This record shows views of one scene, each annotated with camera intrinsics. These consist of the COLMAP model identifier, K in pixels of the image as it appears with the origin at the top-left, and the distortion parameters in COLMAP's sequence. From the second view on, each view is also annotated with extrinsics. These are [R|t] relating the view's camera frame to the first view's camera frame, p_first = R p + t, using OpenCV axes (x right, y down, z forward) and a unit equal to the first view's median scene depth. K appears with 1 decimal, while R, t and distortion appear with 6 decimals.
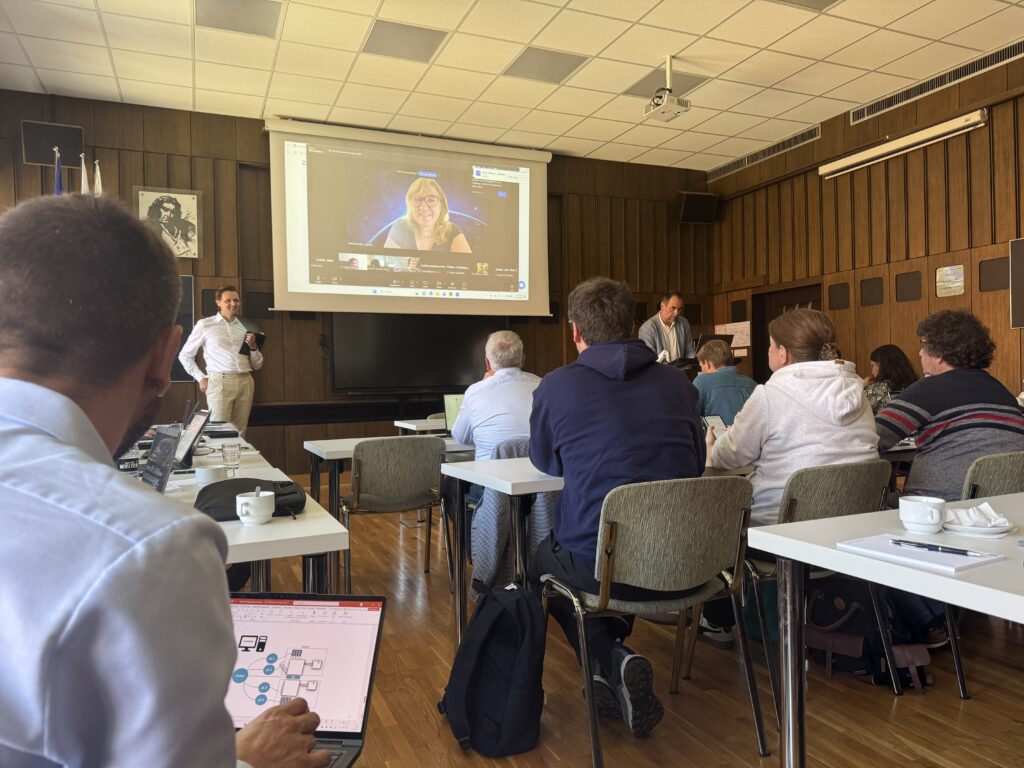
lens RADIAL K [[725.9, 0, 503.8], [0, 725.9, 387.1], [0, 0, 1]] dist [0.026067, -0.035121]
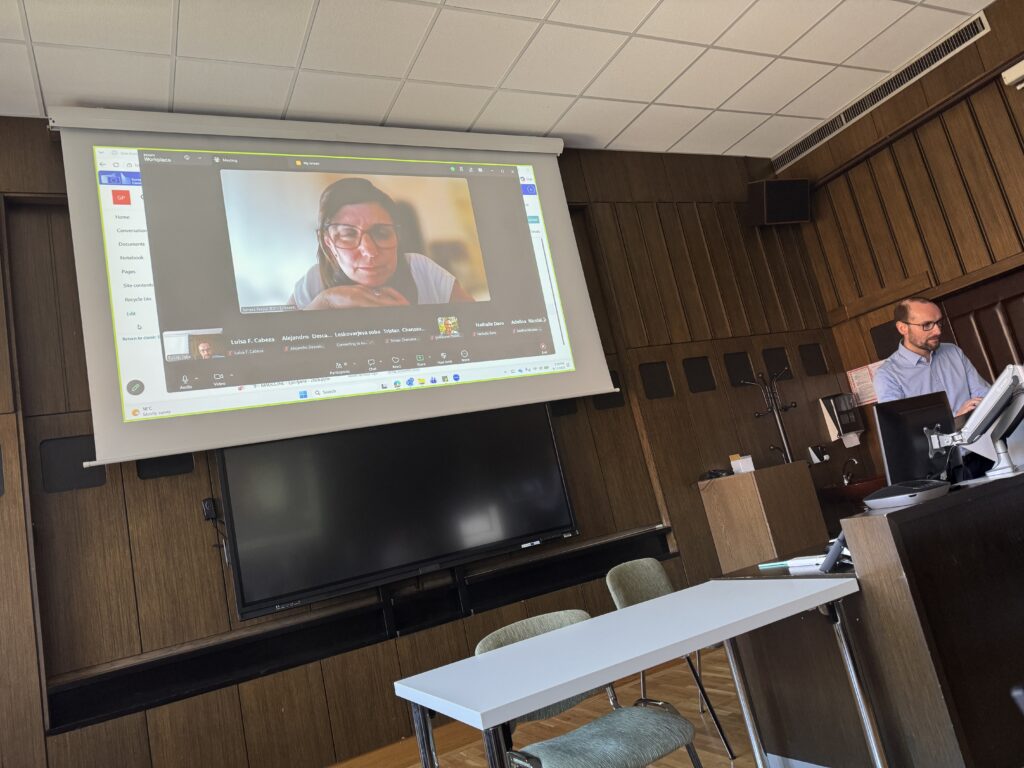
lens RADIAL K [[725.9, 0, 504.8], [0, 725.9, 372.8], [0, 0, 1]] dist [0.026067, -0.035121]
pose [[0.980656, -0.175928, 0.085814, -0.068753], [0.189882, 0.961471, -0.198792, -0.014694], [-0.047535, 0.211241, 0.976277, 0.427091]]
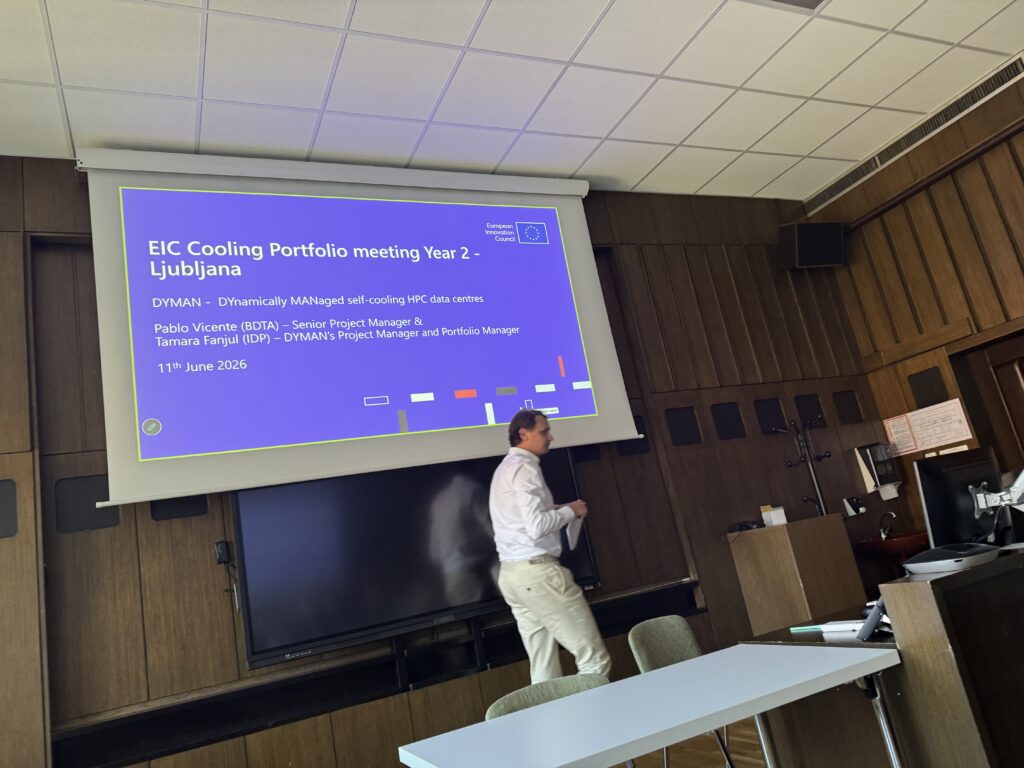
lens RADIAL K [[725.9, 0, 503.2], [0, 725.9, 379.2], [0, 0, 1]] dist [0.026067, -0.035121]
pose [[0.985863, -0.158940, 0.053033, -0.062560], [0.167186, 0.954077, -0.248569, -0.019943], [-0.011090, 0.253922, 0.967161, 0.437609]]
